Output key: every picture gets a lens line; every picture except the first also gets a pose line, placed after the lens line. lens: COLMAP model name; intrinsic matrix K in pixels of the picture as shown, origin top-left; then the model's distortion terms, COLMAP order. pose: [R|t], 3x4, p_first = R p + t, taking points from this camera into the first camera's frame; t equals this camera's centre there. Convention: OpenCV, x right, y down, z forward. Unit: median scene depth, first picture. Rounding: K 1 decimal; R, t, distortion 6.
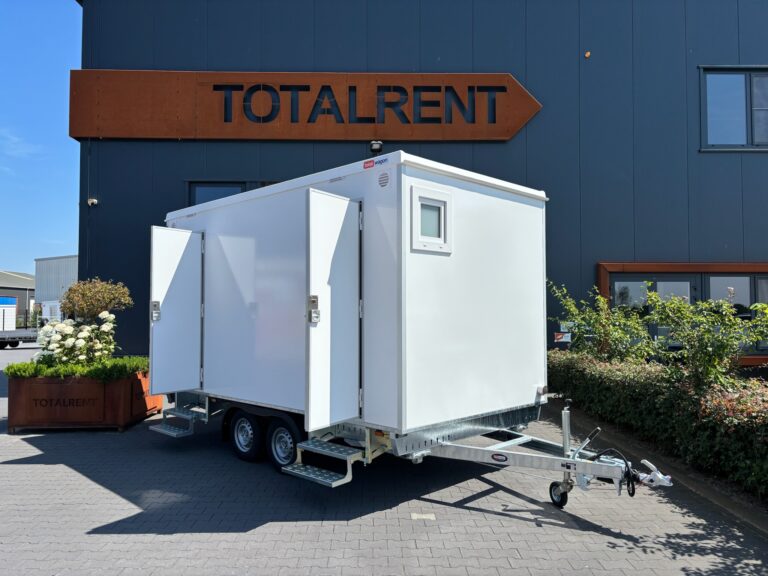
lens RADIAL K [[583.1, 0, 378.6], [0, 583.1, 290.5], [0, 0, 1]] dist [0.037708, -0.032594]
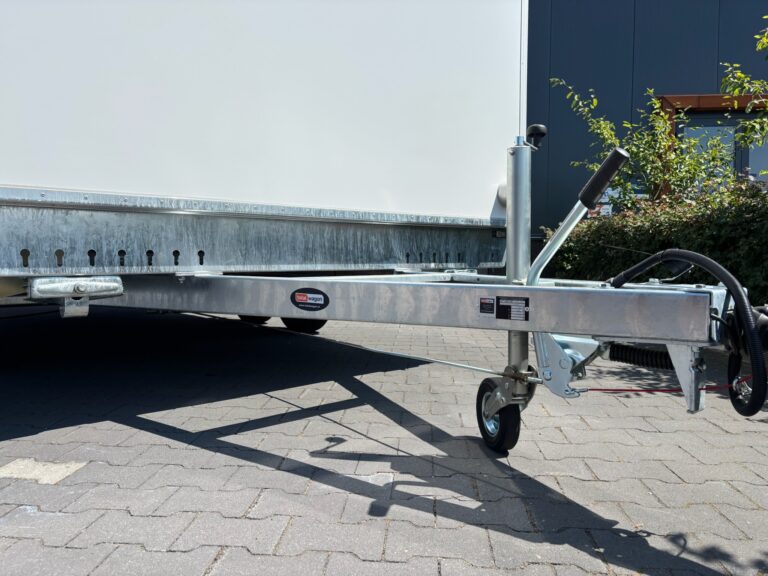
lens RADIAL K [[583.1, 0, 372.6], [0, 583.1, 273.2], [0, 0, 1]] dist [0.037708, -0.032594]
pose [[0.995478, 0.000648, -0.094995, 0.256492], [0.005517, 0.997895, 0.064614, 0.235761], [0.094837, -0.064846, 0.993379, 0.641384]]
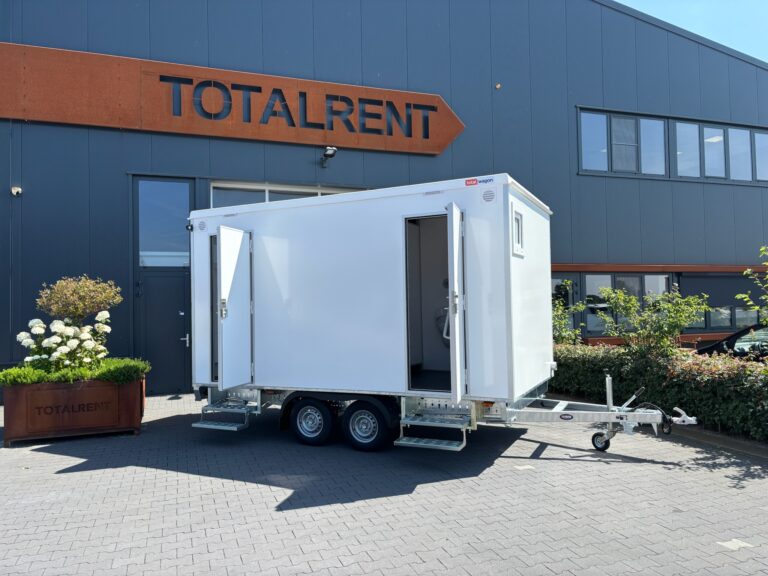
lens RADIAL K [[583.1, 0, 384.9], [0, 583.1, 286.5], [0, 0, 1]] dist [0.037708, -0.032594]
pose [[0.944369, -0.005008, 0.328850, -0.553890], [0.005717, 0.999983, -0.001190, -0.000112], [-0.328838, 0.003004, 0.944381, -0.074767]]
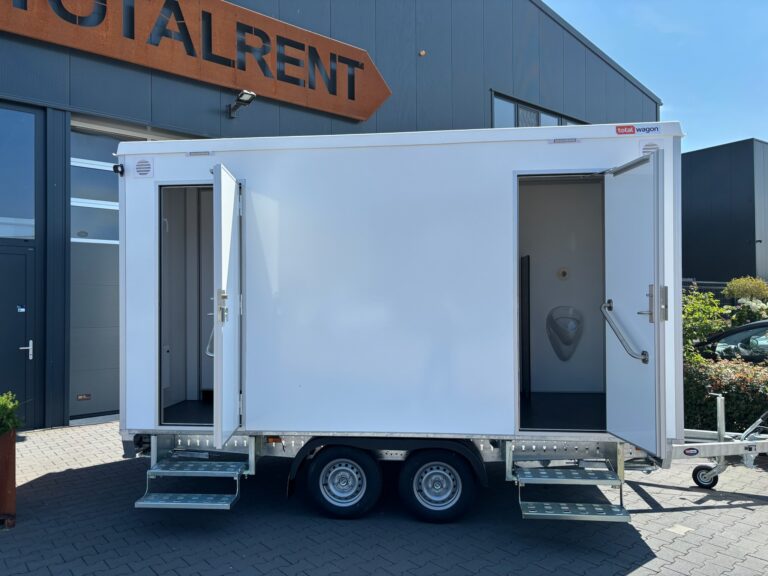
lens RADIAL K [[583.1, 0, 384.2], [0, 583.1, 288.8], [0, 0, 1]] dist [0.037708, -0.032594]
pose [[0.772835, 0.008793, 0.634546, -0.777899], [-0.018927, 0.999779, 0.009199, 0.011085], [-0.634325, -0.019119, 0.772830, 0.534502]]
